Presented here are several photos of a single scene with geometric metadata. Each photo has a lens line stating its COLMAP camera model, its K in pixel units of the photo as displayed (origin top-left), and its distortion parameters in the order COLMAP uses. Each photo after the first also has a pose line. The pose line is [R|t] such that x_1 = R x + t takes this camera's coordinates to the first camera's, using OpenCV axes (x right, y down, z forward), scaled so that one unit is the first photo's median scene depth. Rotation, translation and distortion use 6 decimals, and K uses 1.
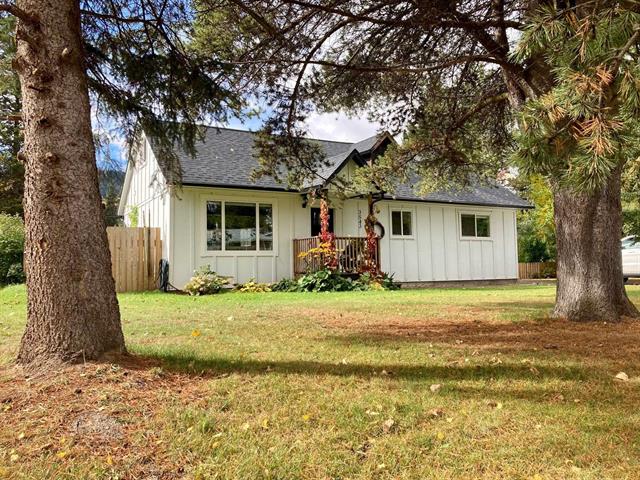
lens RADIAL K [[520.2, 0, 320.0], [0, 520.2, 240.0], [0, 0, 1]] dist [0.087397, -0.165504]
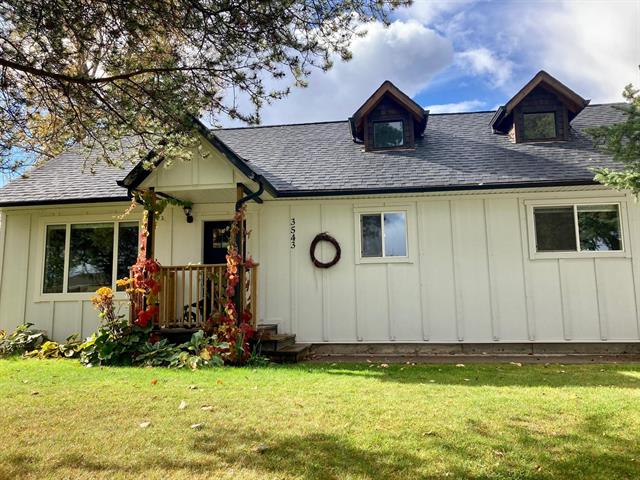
lens RADIAL K [[520.2, 0, 320.0], [0, 520.2, 240.0], [0, 0, 1]] dist [0.087397, -0.165504]
pose [[0.809037, -0.079483, -0.582359, 0.429645], [0.035335, 0.995599, -0.086796, 0.019188], [0.586695, 0.049643, 0.808285, 0.522032]]
